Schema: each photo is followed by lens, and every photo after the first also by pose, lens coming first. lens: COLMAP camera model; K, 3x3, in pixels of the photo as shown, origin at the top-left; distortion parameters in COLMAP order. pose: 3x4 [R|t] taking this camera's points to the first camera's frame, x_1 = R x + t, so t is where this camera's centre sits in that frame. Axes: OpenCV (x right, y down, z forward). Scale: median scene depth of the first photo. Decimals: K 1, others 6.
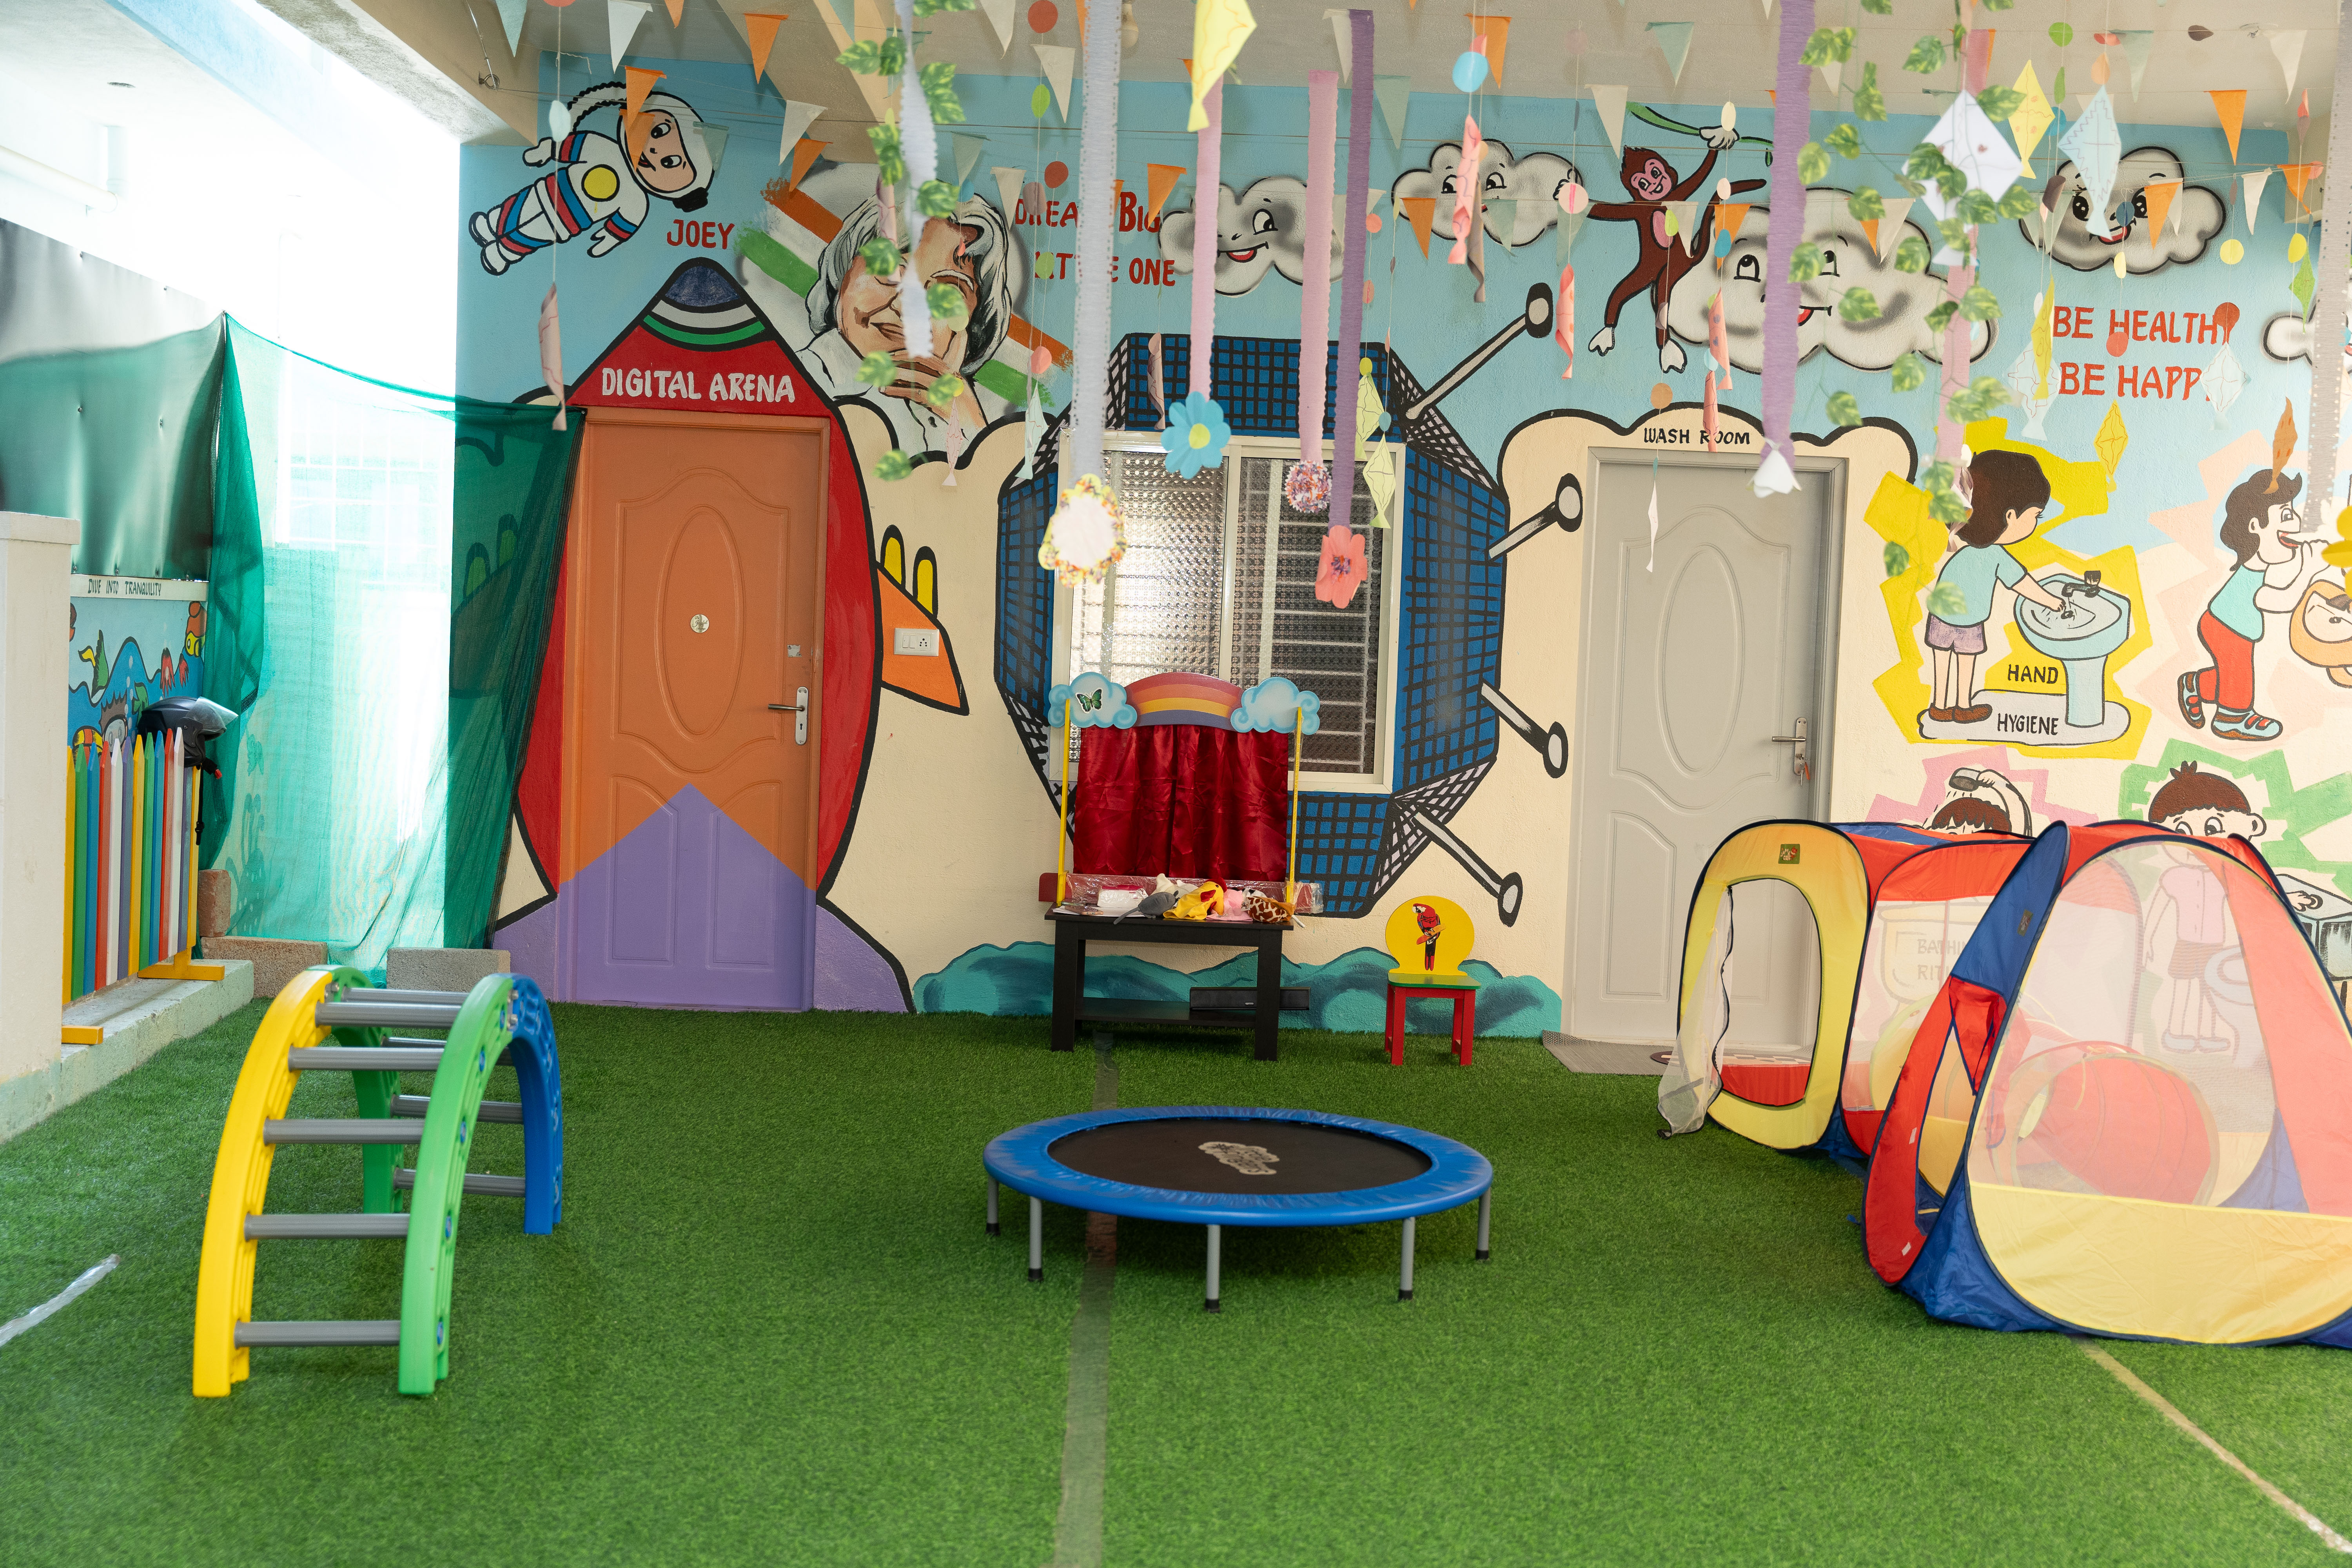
lens RADIAL K [[2612.5, 0, 1192.8], [0, 2612.5, 776.5], [0, 0, 1]] dist [0.005108, 0.000000]
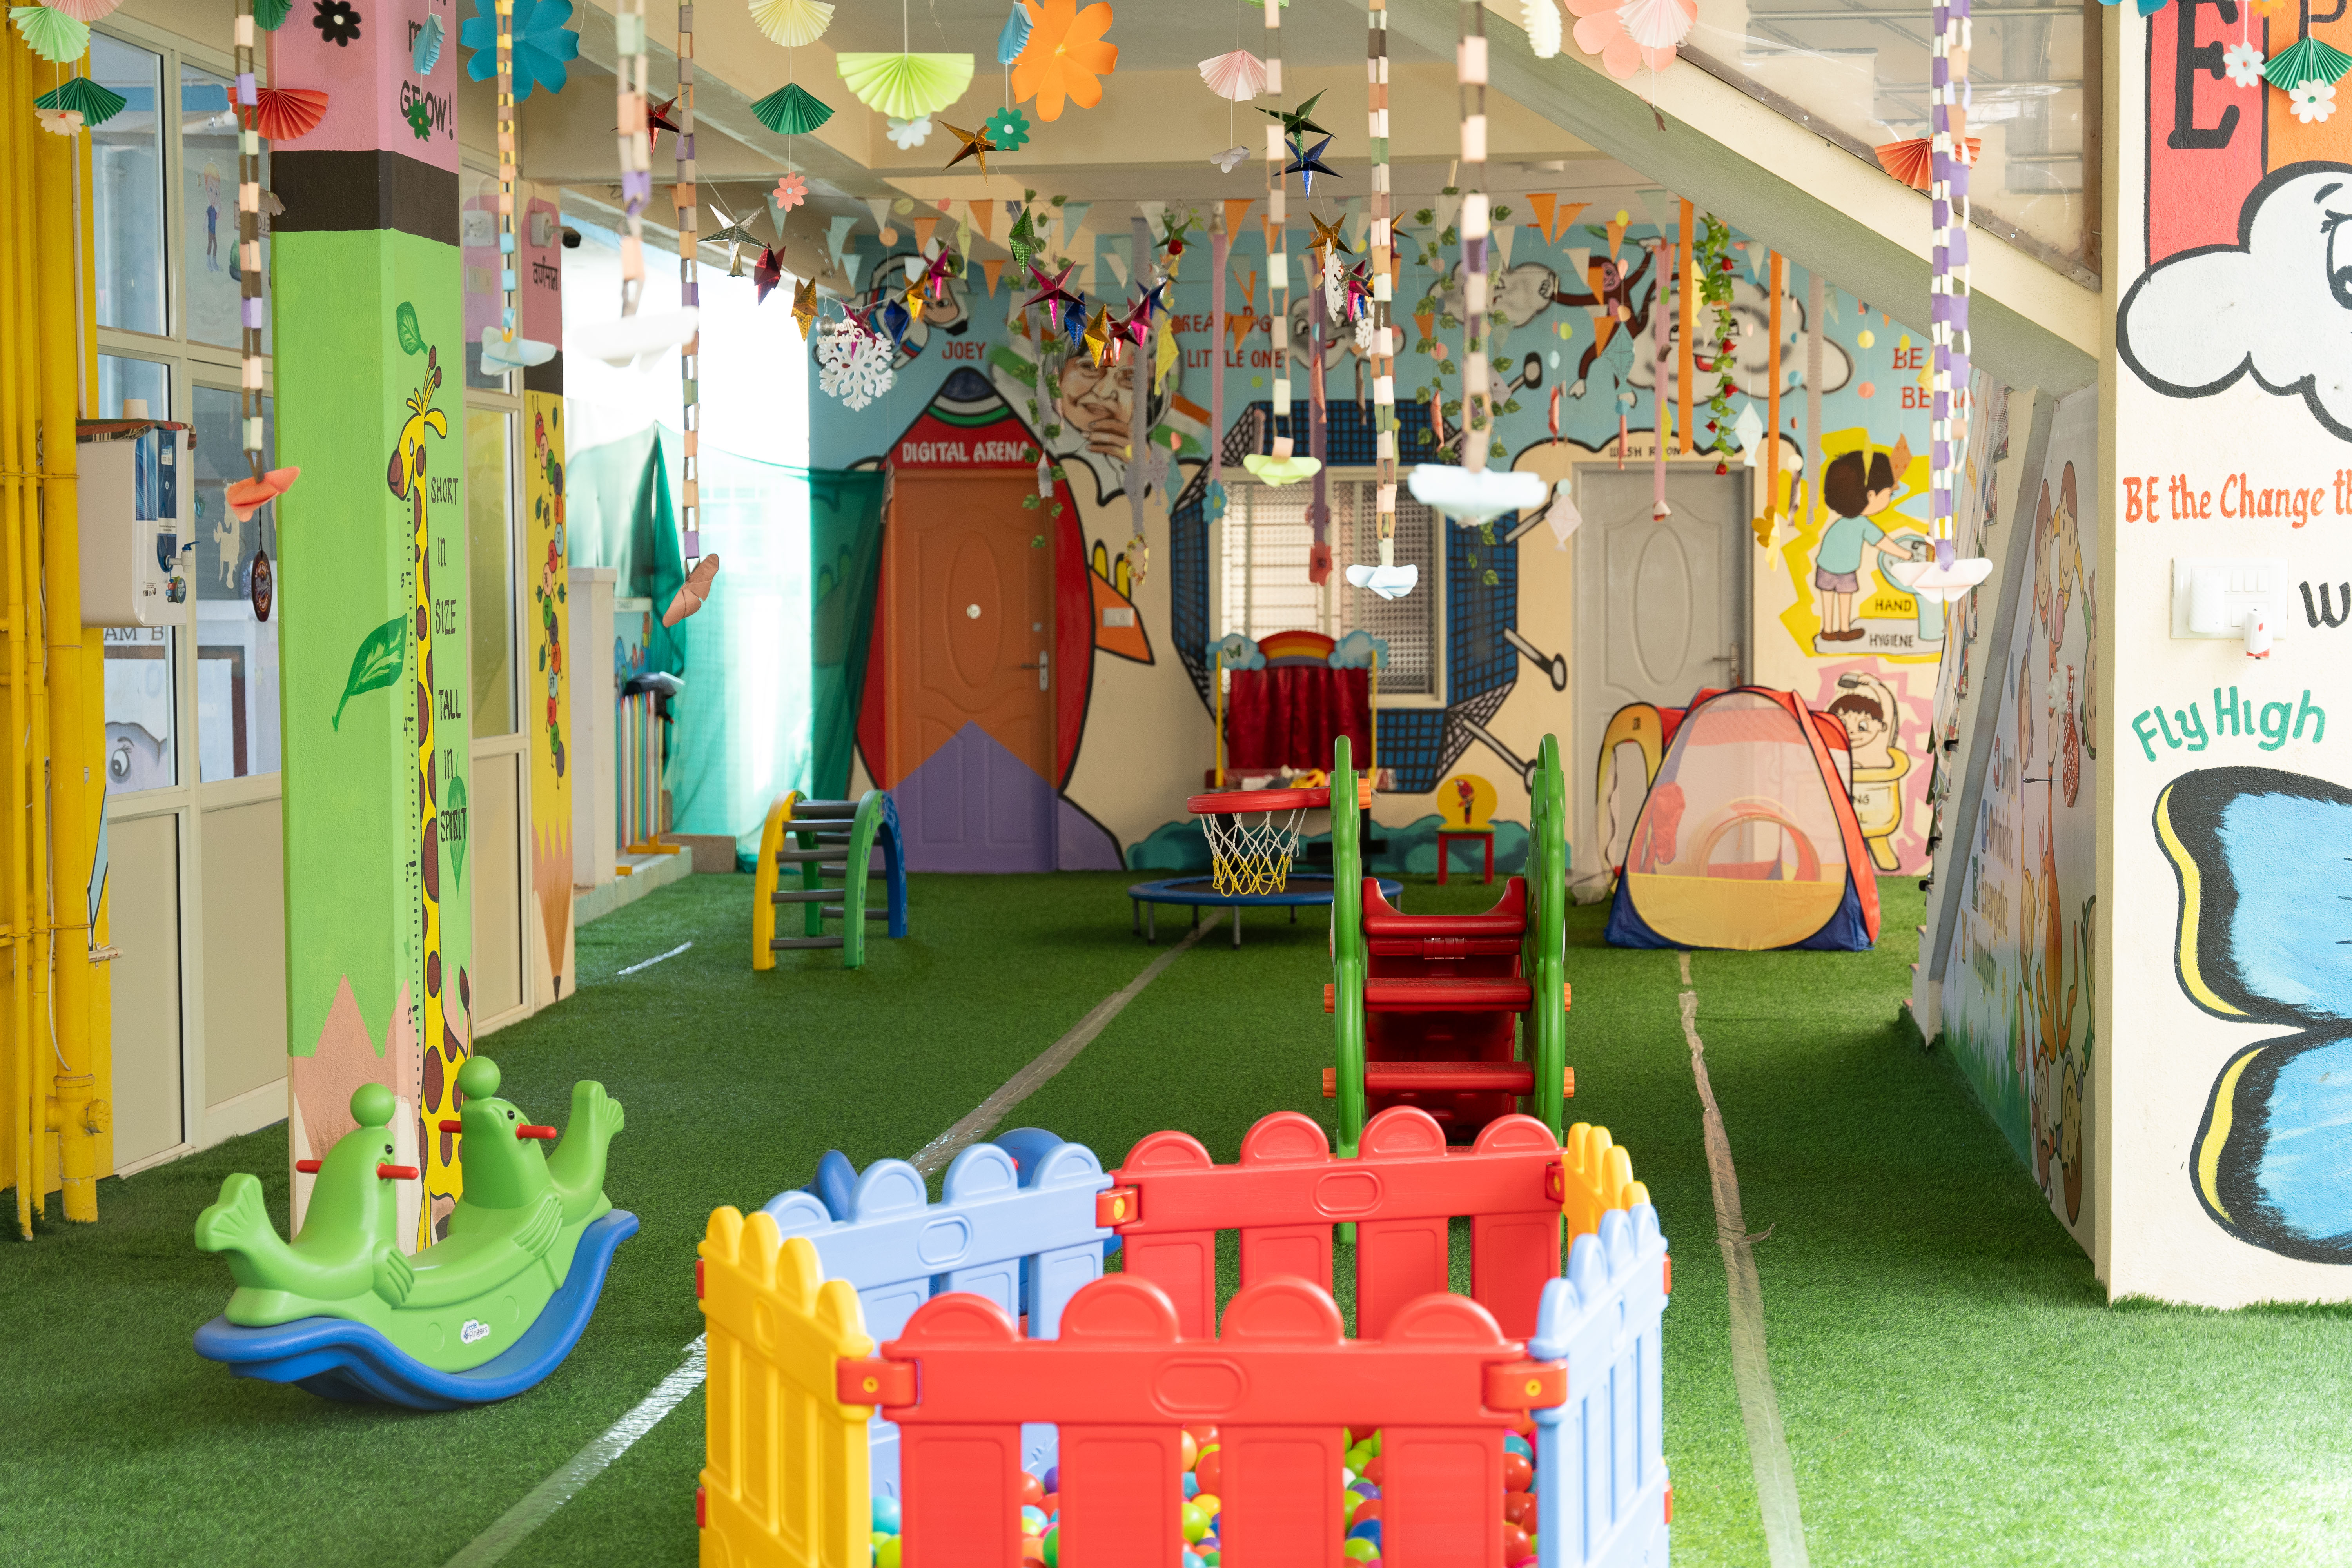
lens RADIAL K [[3688.1, 0, 1174.7], [0, 3688.1, 779.6], [0, 0, 1]] dist [0.021717, 0.000000]
pose [[0.989408, -0.037831, -0.140146, 0.214753], [0.036755, 0.999272, -0.010264, 0.062792], [0.140432, 0.005004, 0.990078, -1.059325]]
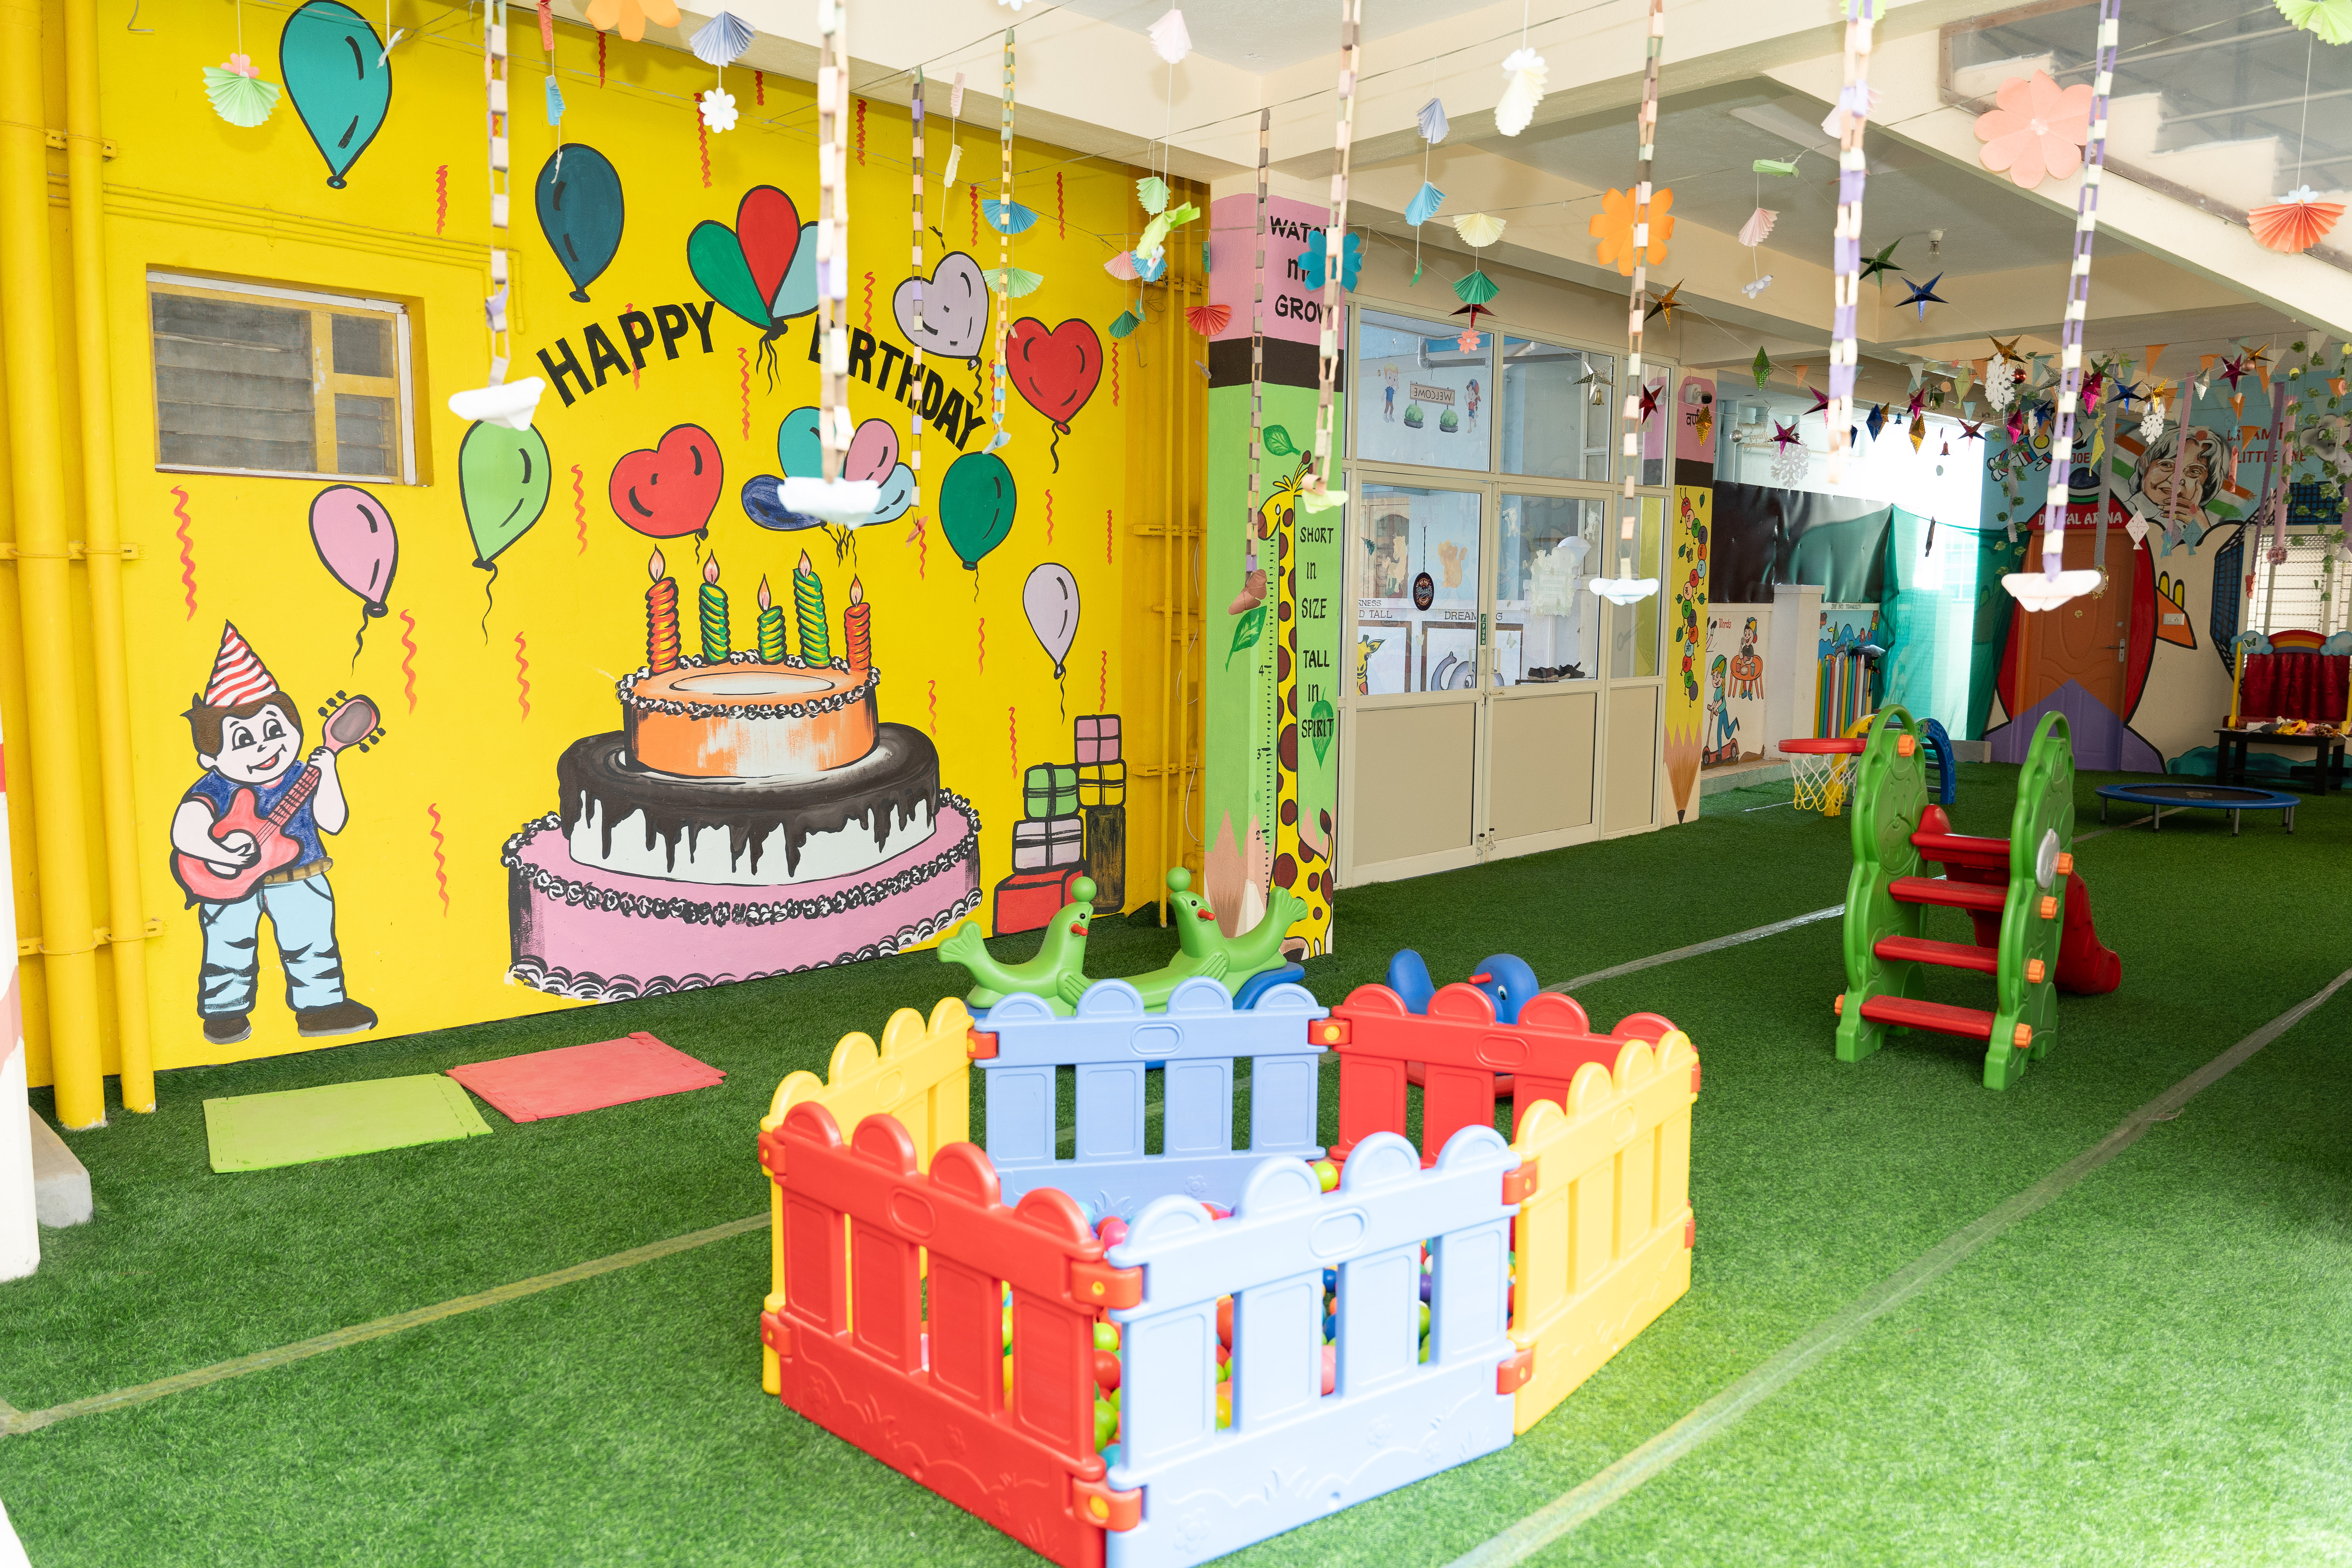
lens RADIAL K [[1640.5, 0, 1164.8], [0, 1640.5, 784.9], [0, 0, 1]] dist [-0.000161, -0.007983]
pose [[0.675717, 0.050481, -0.735431, 0.386207], [-0.022713, 0.998605, 0.047676, 0.050371], [0.736811, -0.015512, 0.675921, -0.711659]]
